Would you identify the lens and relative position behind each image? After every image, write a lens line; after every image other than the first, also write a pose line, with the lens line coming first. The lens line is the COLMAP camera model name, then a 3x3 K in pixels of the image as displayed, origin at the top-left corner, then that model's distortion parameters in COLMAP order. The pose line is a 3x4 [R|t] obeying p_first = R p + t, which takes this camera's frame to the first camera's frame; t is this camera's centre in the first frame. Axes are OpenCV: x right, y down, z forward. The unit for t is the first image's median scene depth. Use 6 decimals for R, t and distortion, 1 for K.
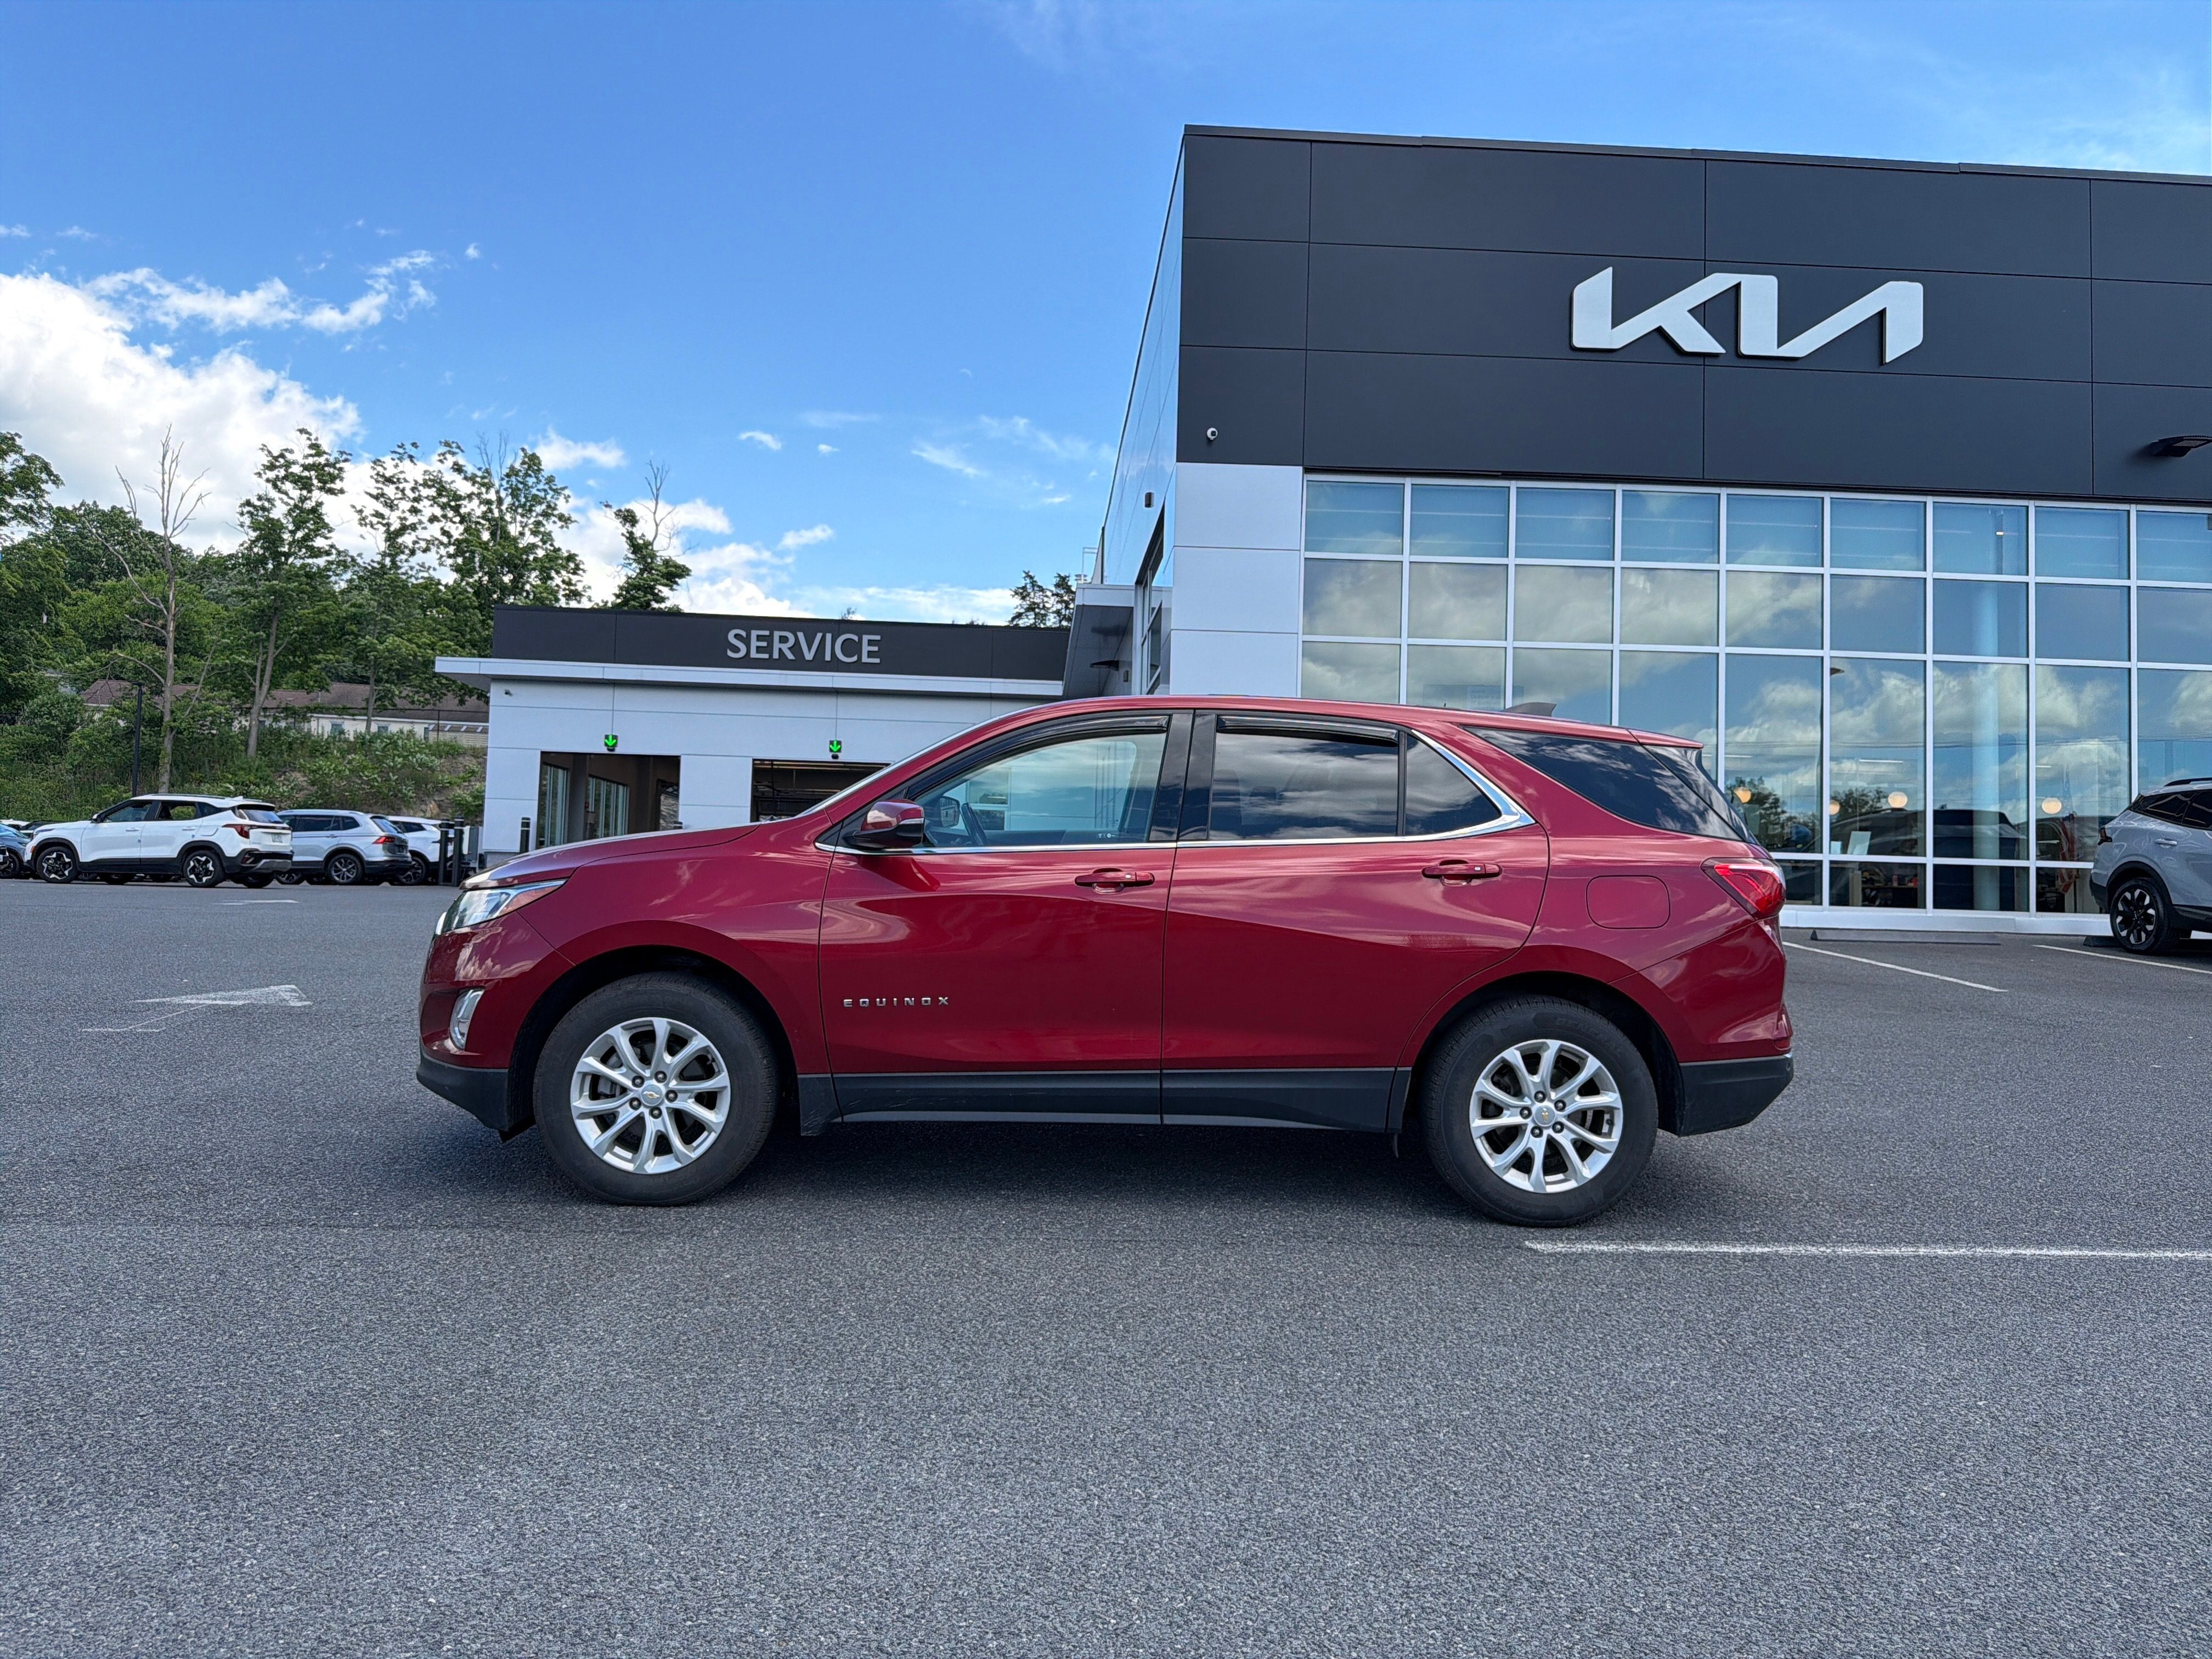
lens RADIAL K [[1586.1, 0, 1097.1], [0, 1586.1, 833.2], [0, 0, 1]] dist [0.031883, -0.036594]
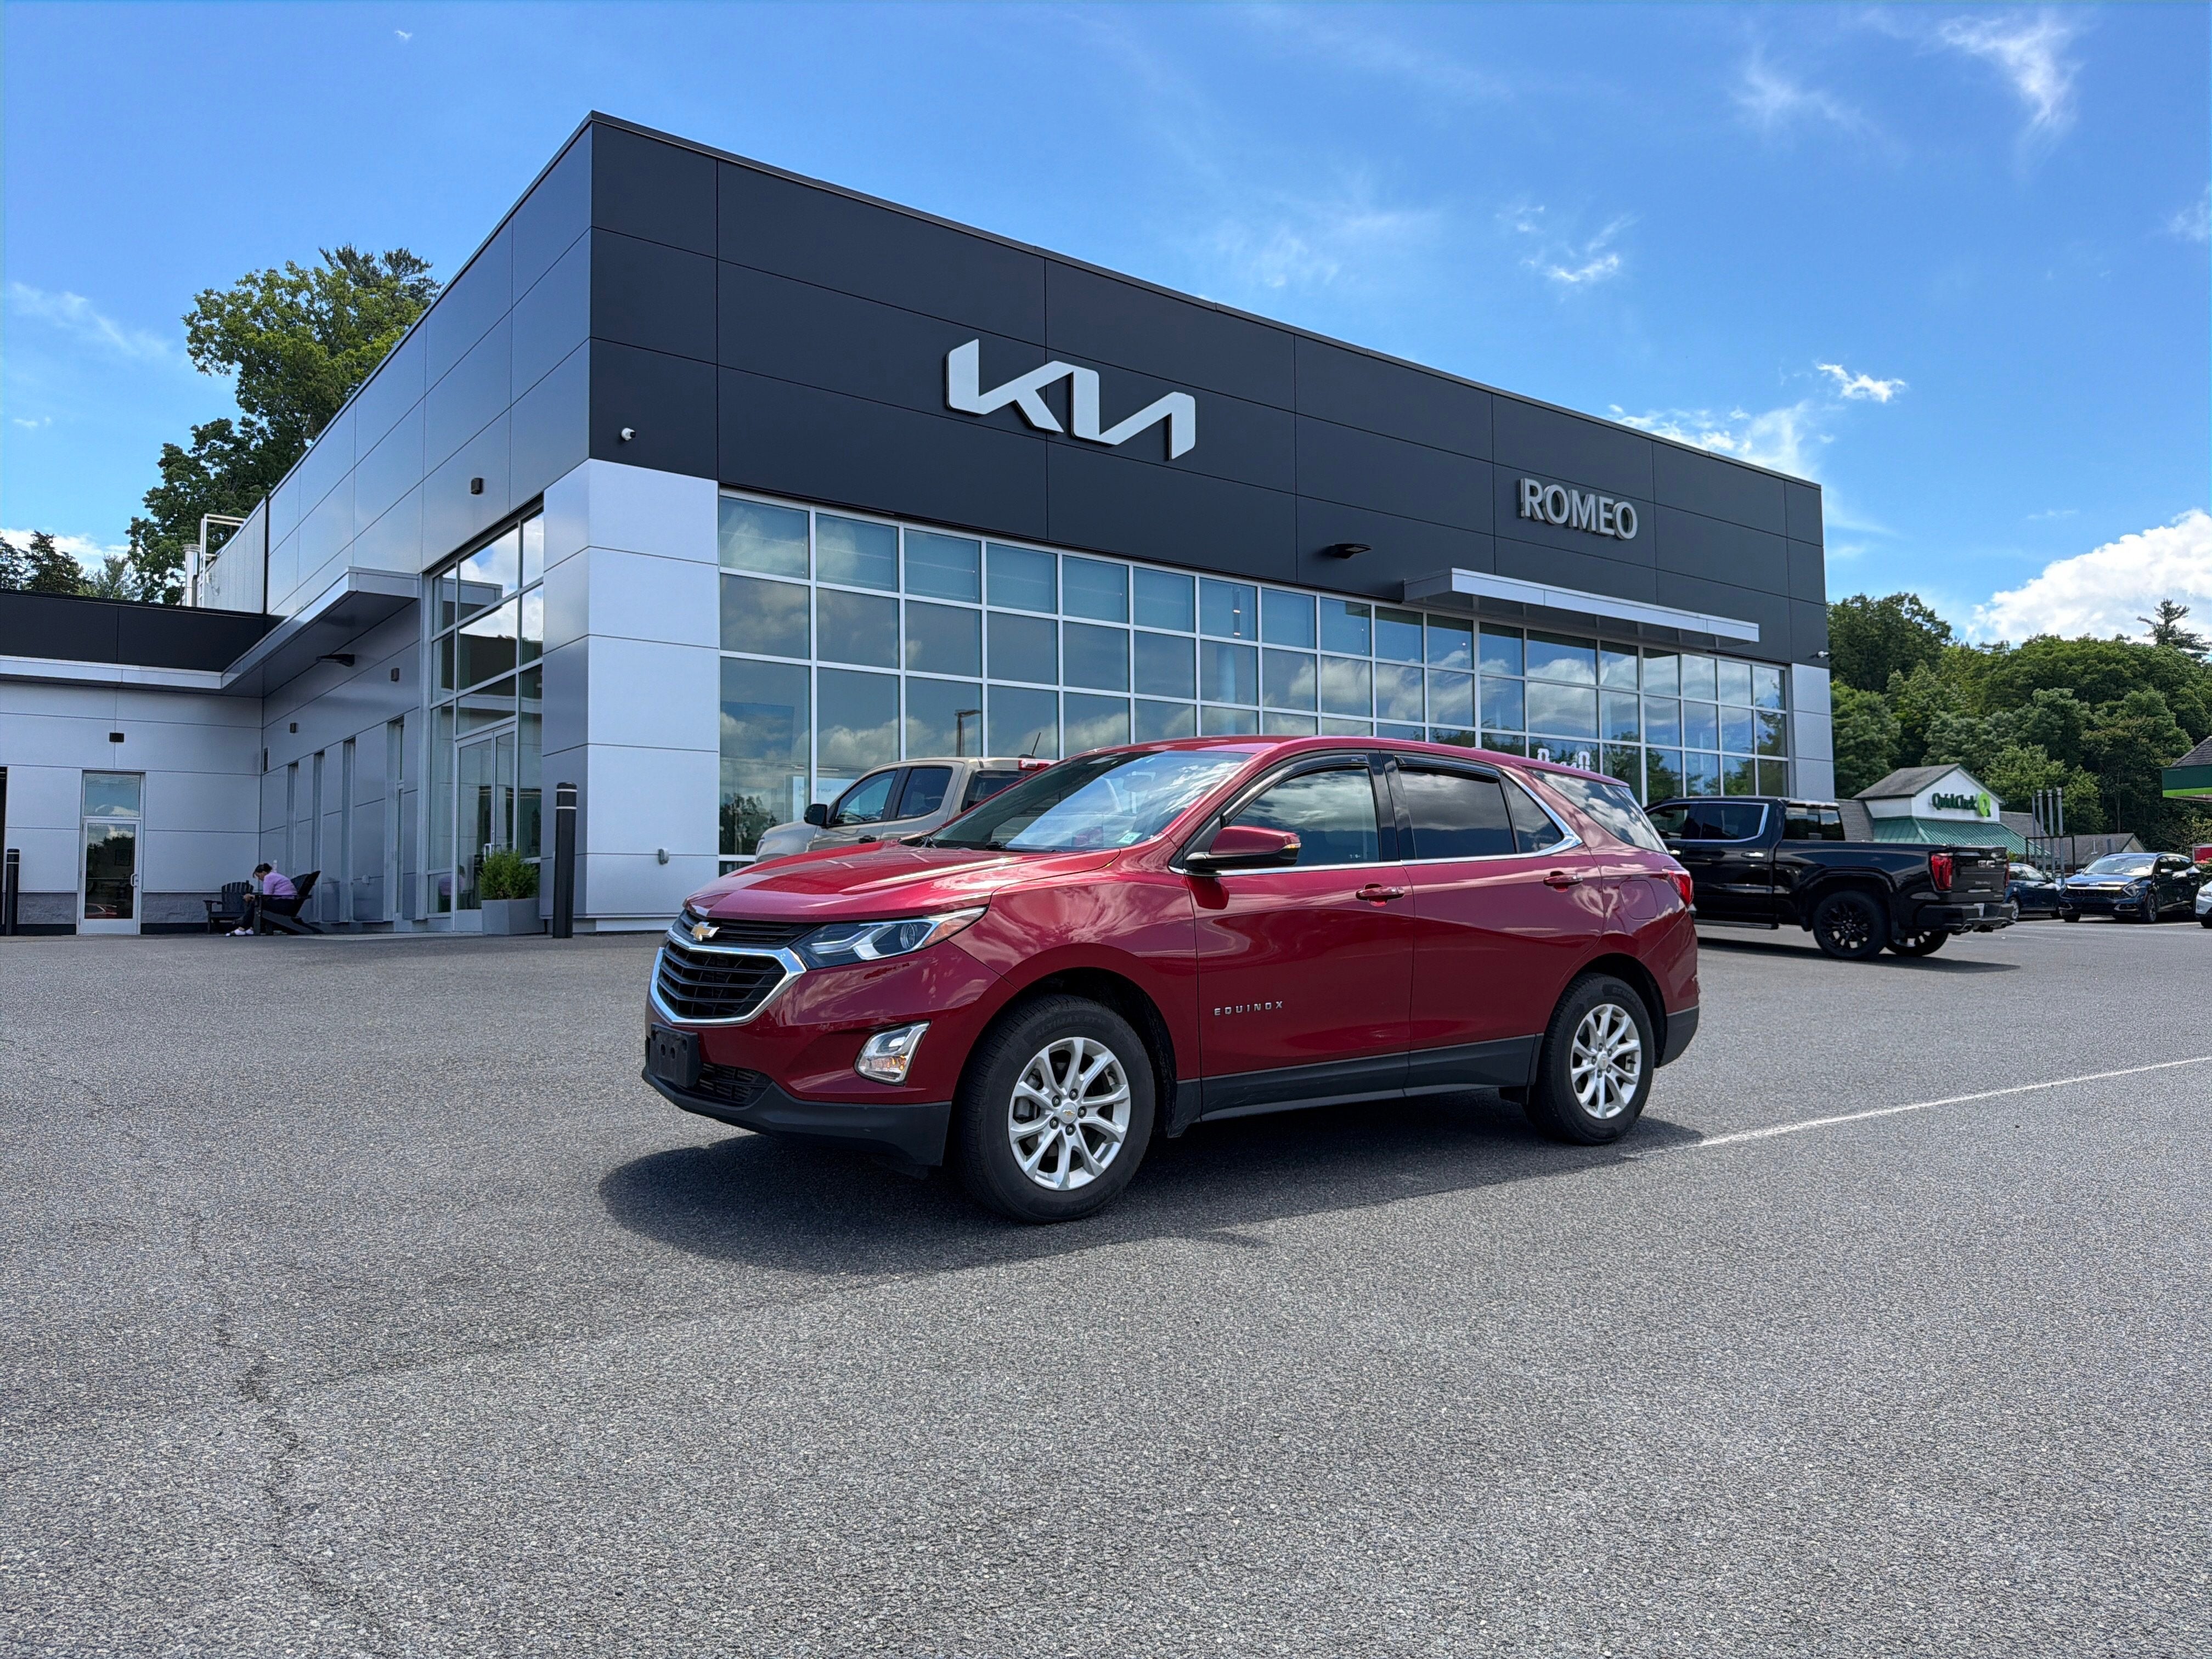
lens RADIAL K [[1586.1, 0, 1111.3], [0, 1586.1, 828.0], [0, 0, 1]] dist [0.031883, -0.036594]
pose [[0.815060, 0.000320, 0.579377, -0.839283], [0.005512, 0.999950, -0.008306, -0.011251], [-0.579351, 0.009963, 0.815017, 0.140501]]
